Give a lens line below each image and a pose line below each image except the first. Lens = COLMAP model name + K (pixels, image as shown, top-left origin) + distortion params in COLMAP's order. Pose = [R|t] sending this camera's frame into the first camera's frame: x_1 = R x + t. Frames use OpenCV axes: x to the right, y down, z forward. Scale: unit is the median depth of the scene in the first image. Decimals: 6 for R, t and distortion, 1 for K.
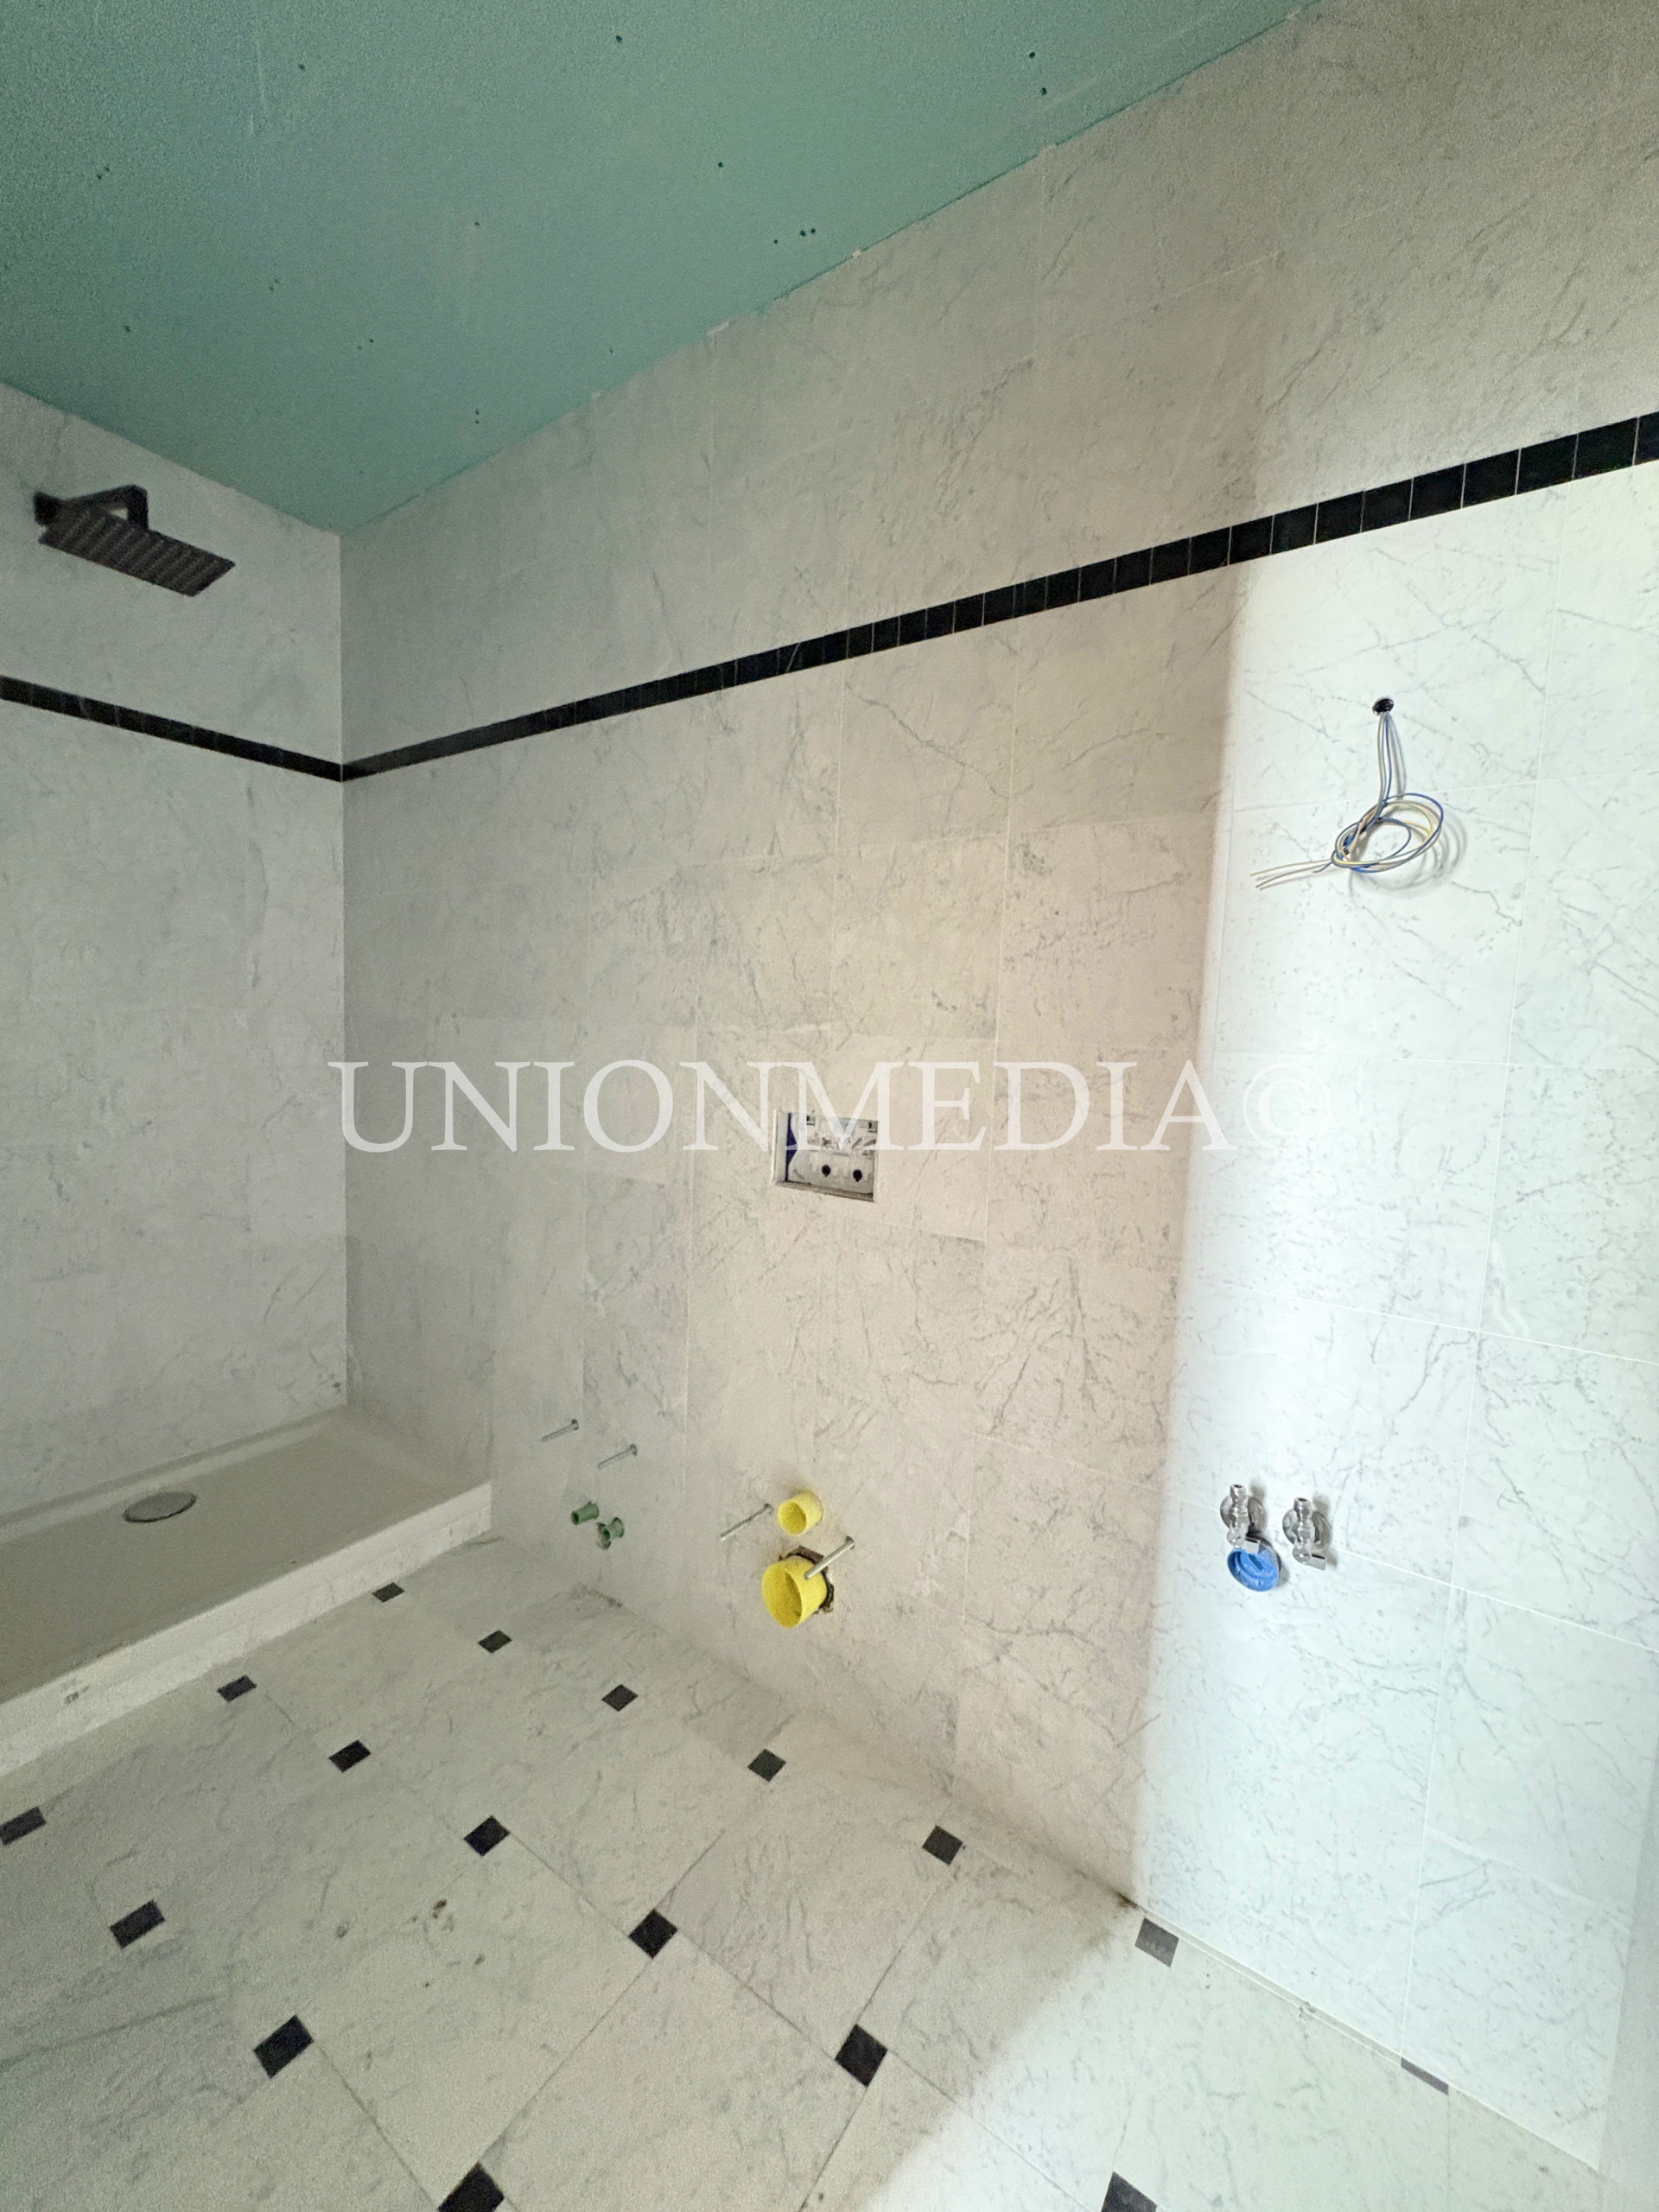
lens RADIAL K [[877.1, 0, 842.3], [0, 877.1, 1112.1], [0, 0, 1]] dist [-0.003334, 0.000595]
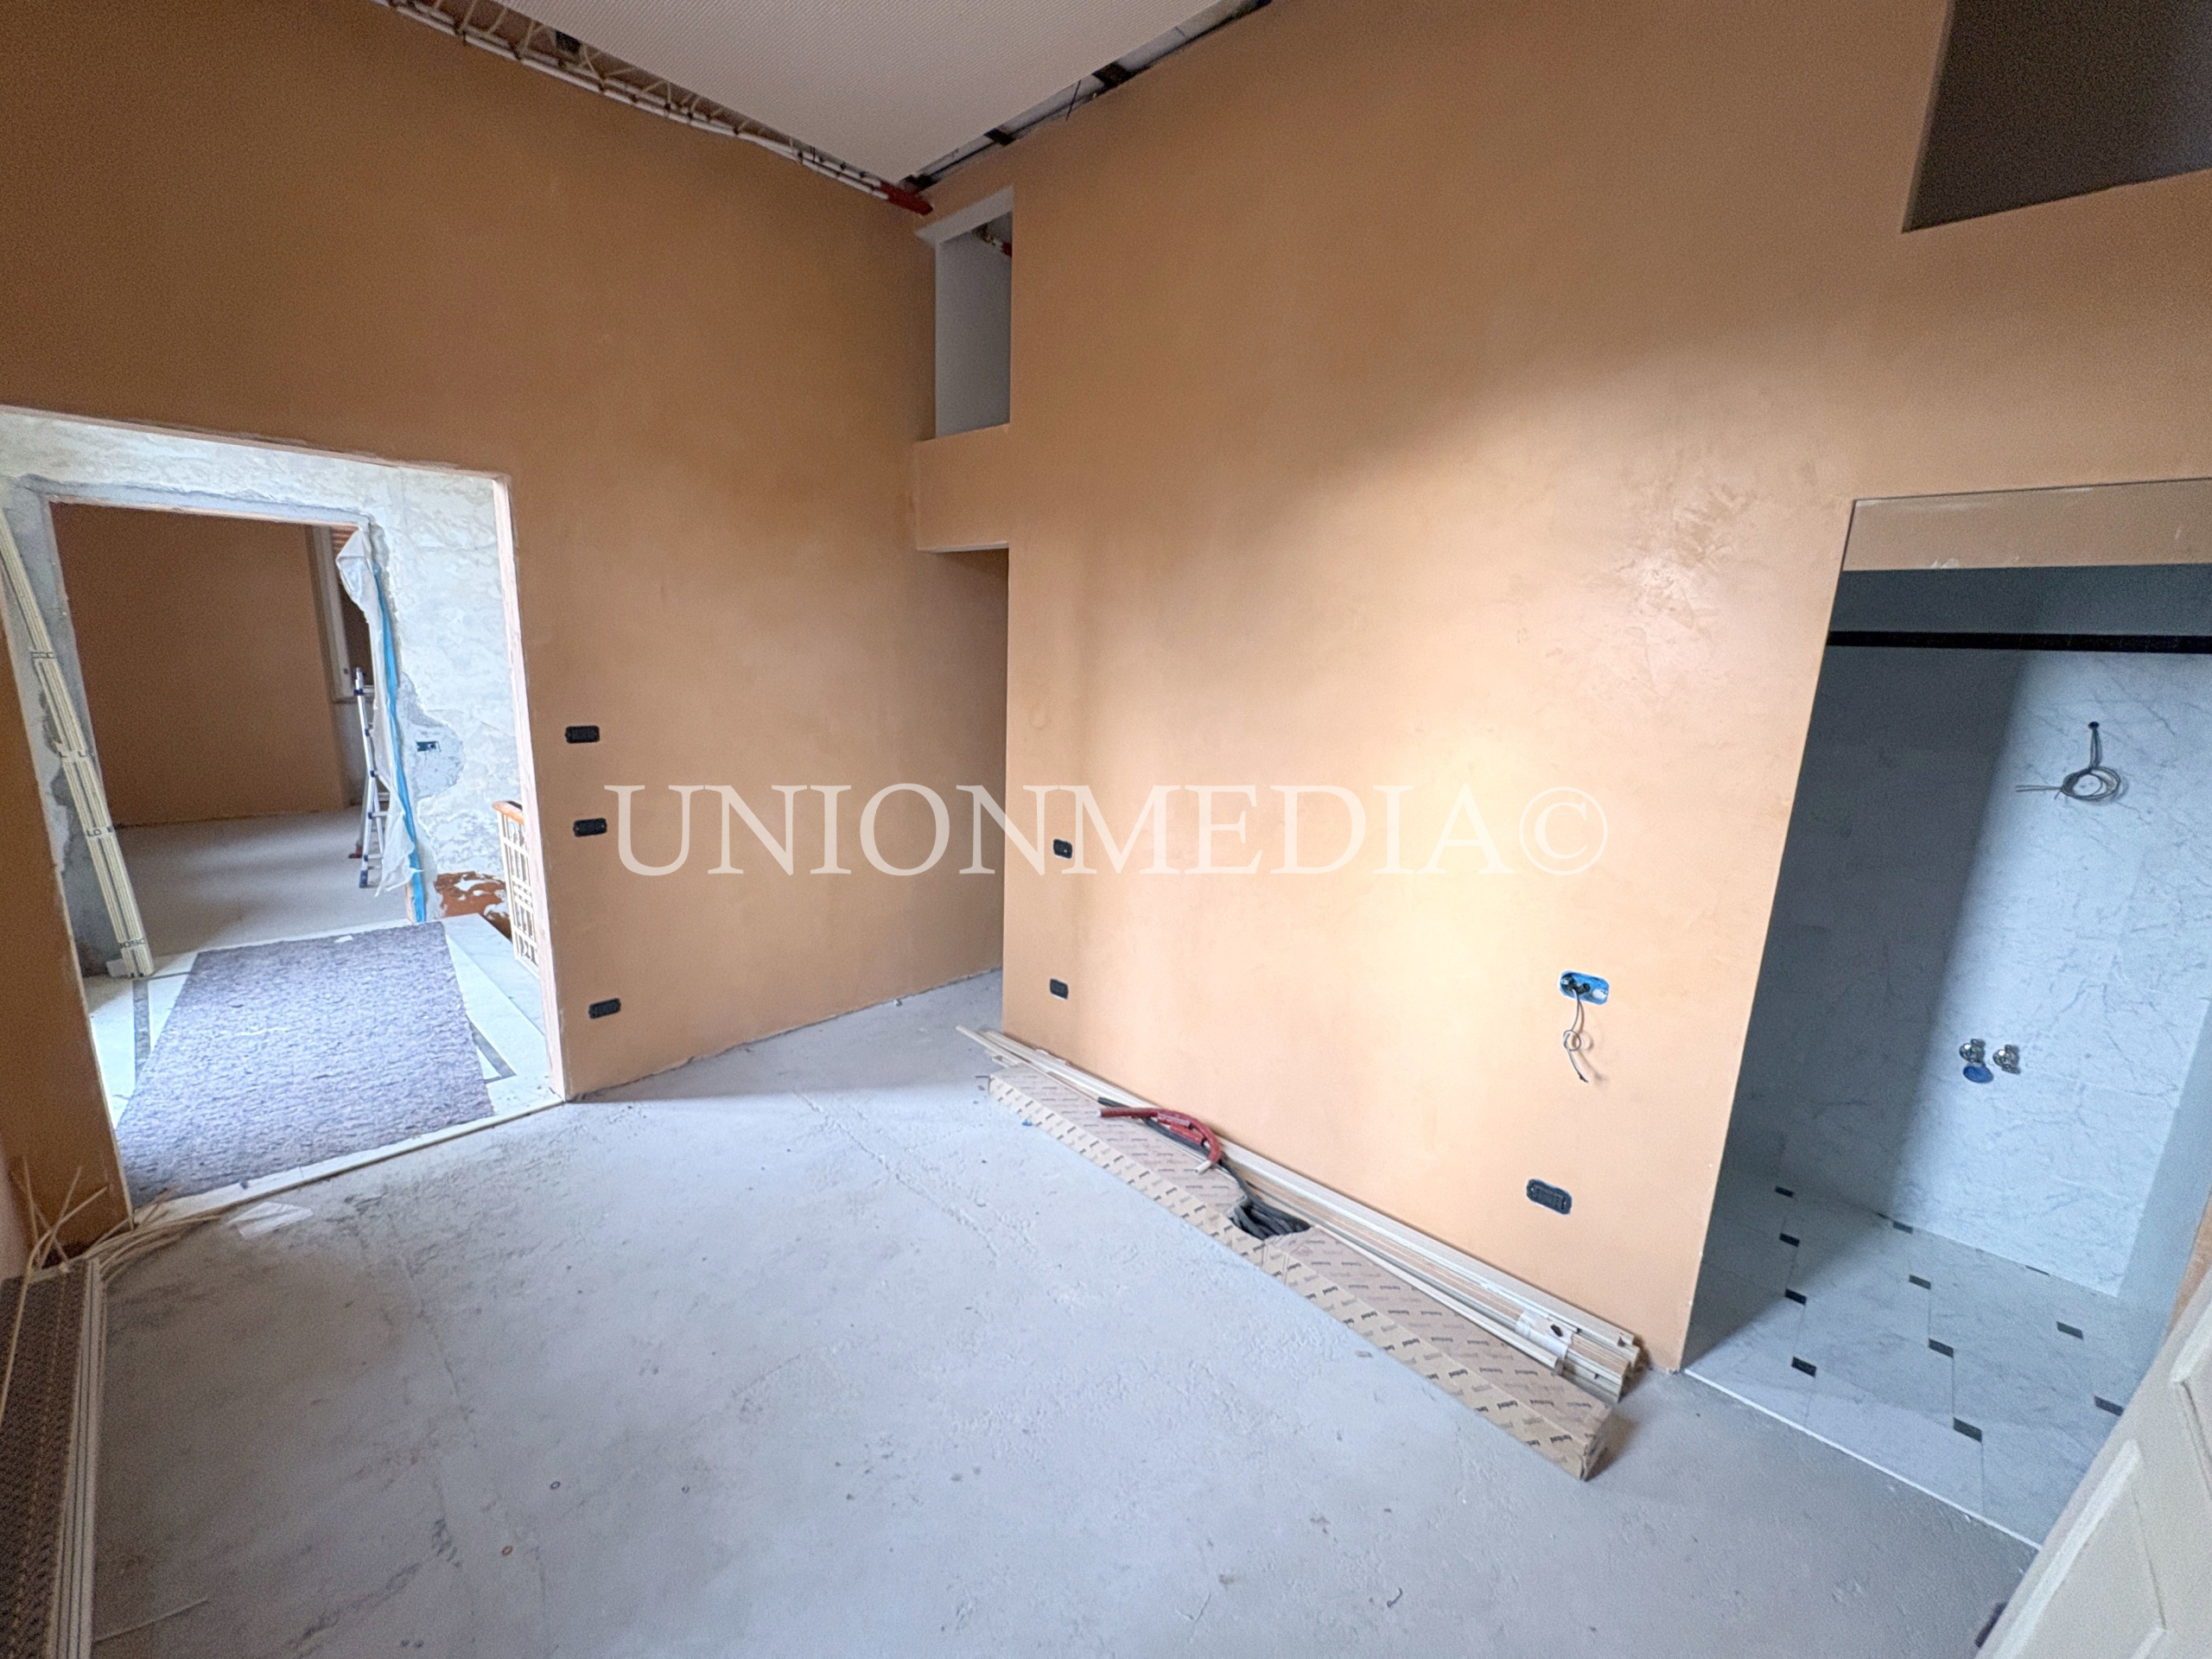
lens RADIAL K [[877.1, 0, 1097.8], [0, 877.1, 828.8], [0, 0, 1]] dist [-0.003334, 0.000595]
pose [[0.989499, 0.037397, -0.139617, -1.734266], [-0.023751, 0.994888, 0.098154, -0.349684], [0.142574, -0.093807, 0.985329, -1.772529]]
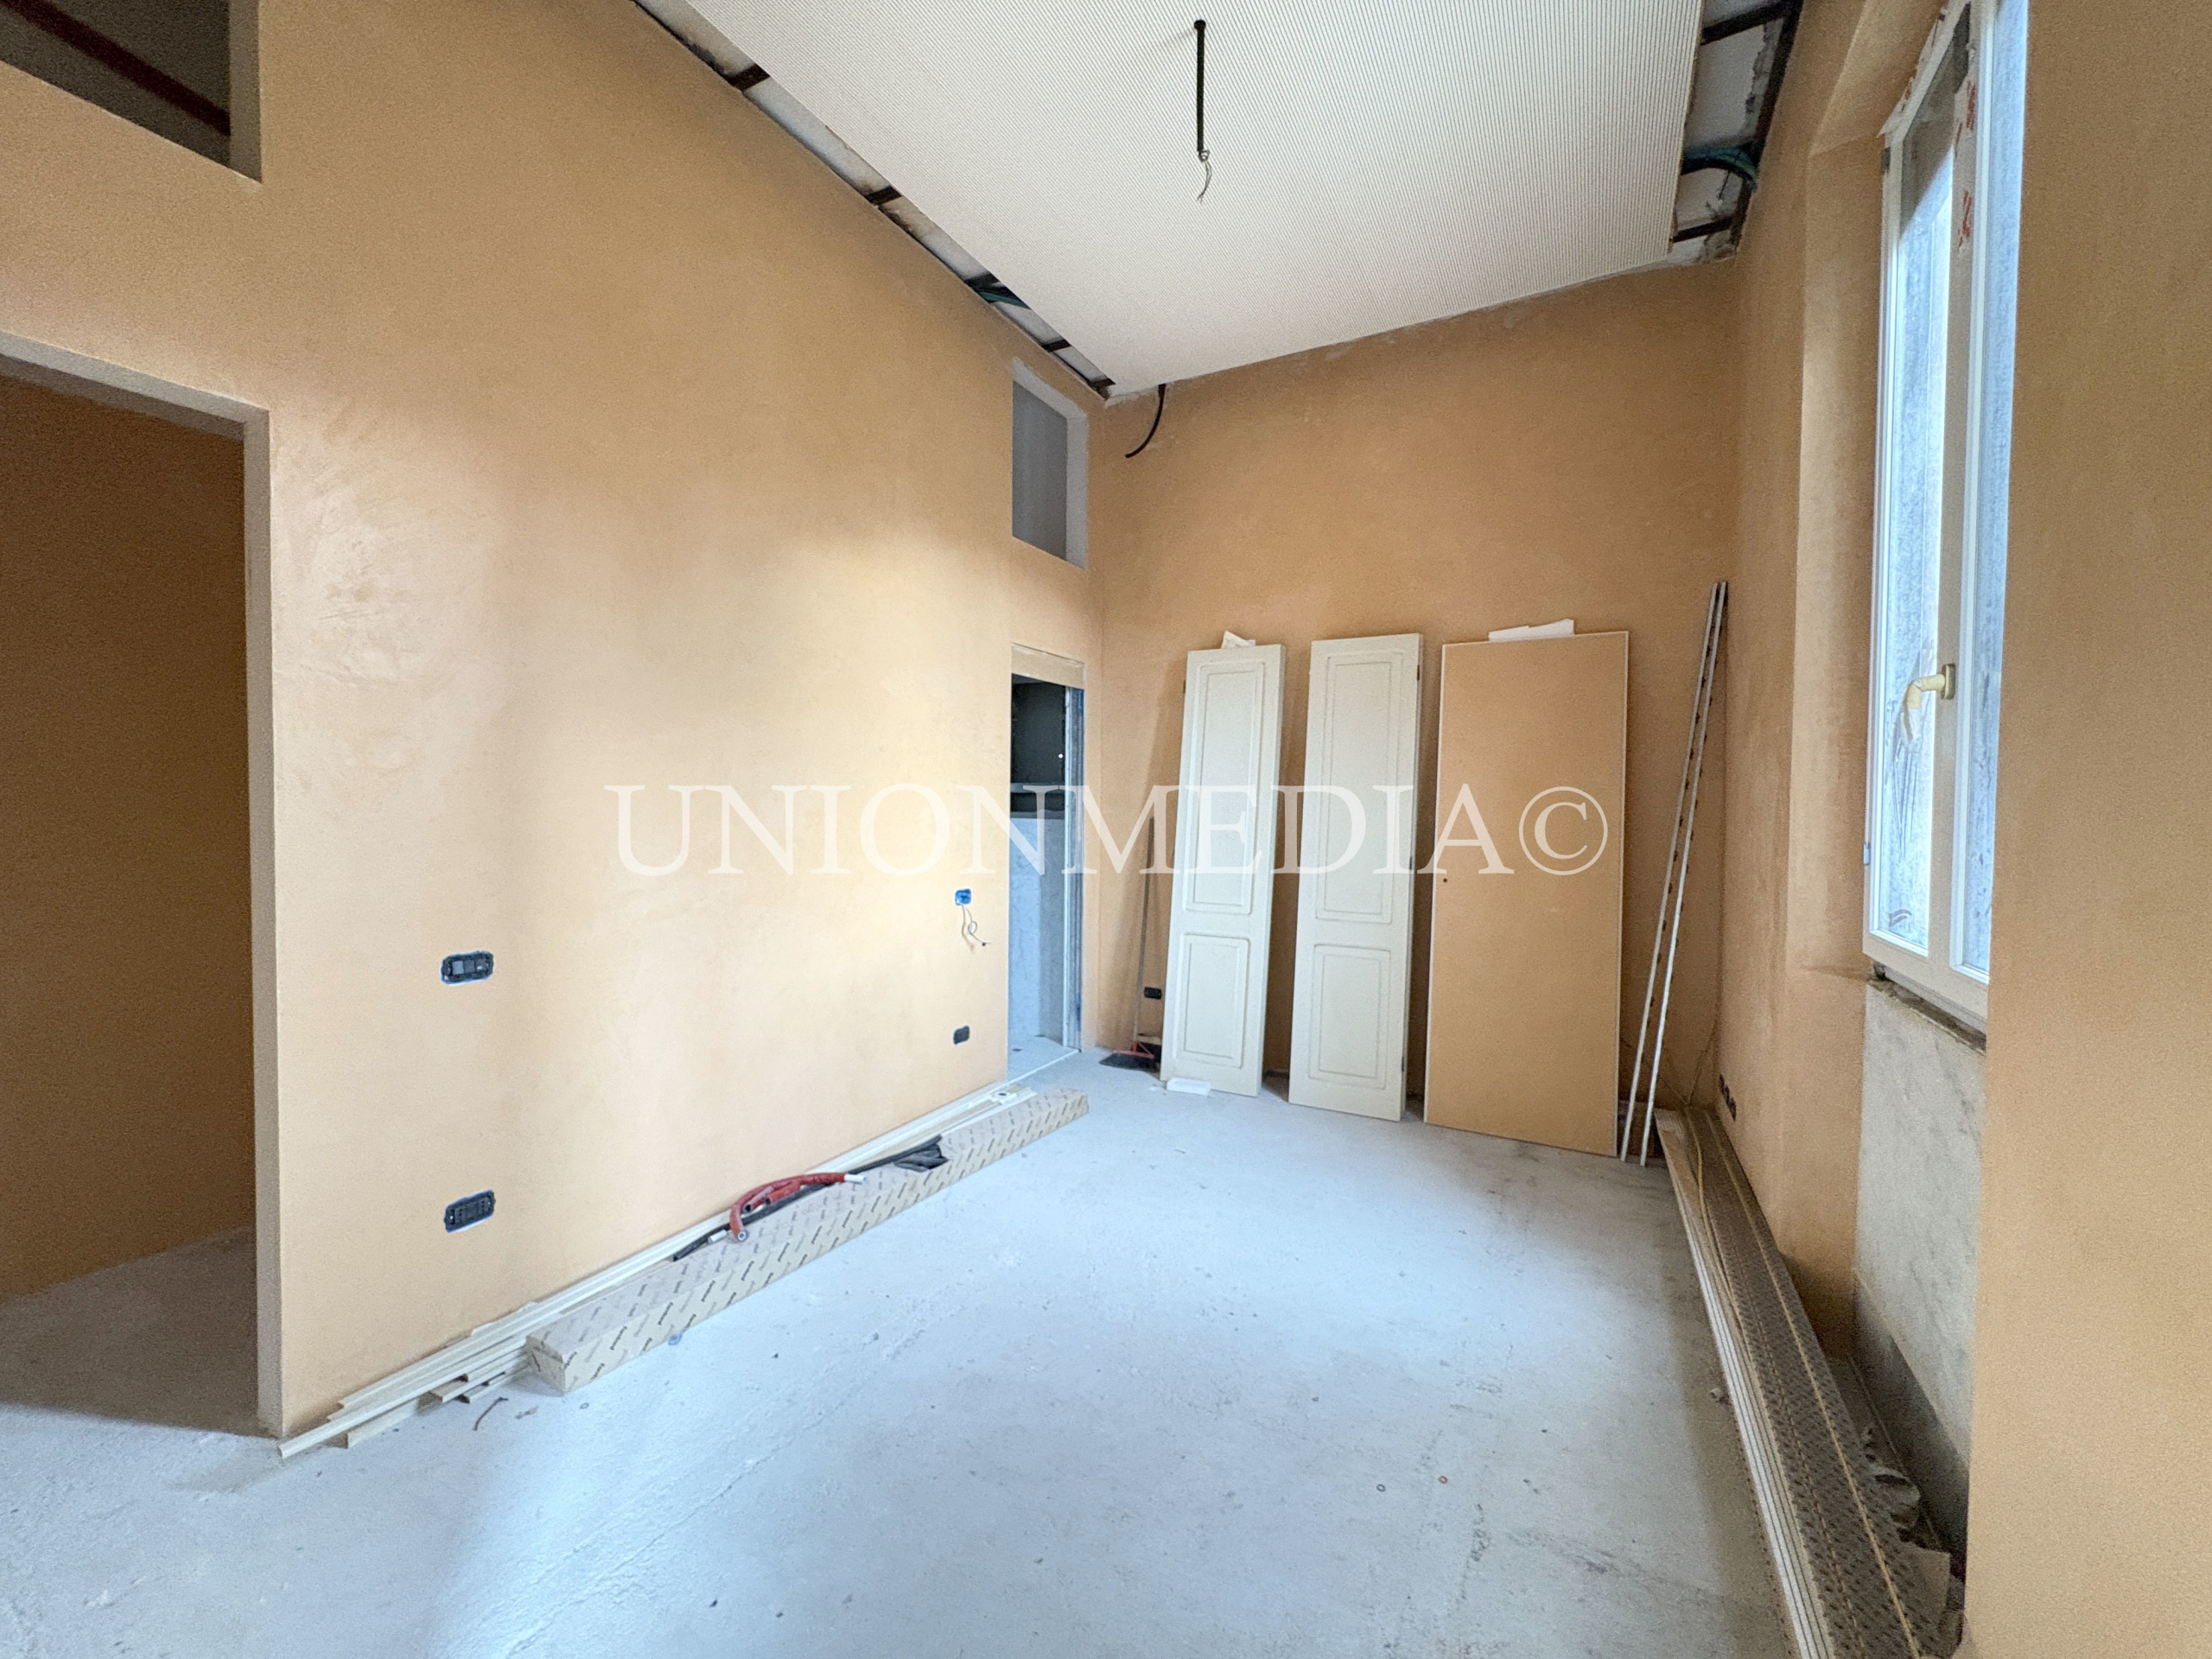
lens RADIAL K [[877.1, 0, 1106.9], [0, 877.1, 827.0], [0, 0, 1]] dist [-0.003334, 0.000595]
pose [[-0.105525, -0.067763, 0.992105, -6.259441], [0.086332, 0.993284, 0.077026, -0.271145], [-0.990662, 0.093779, -0.098966, 1.477310]]
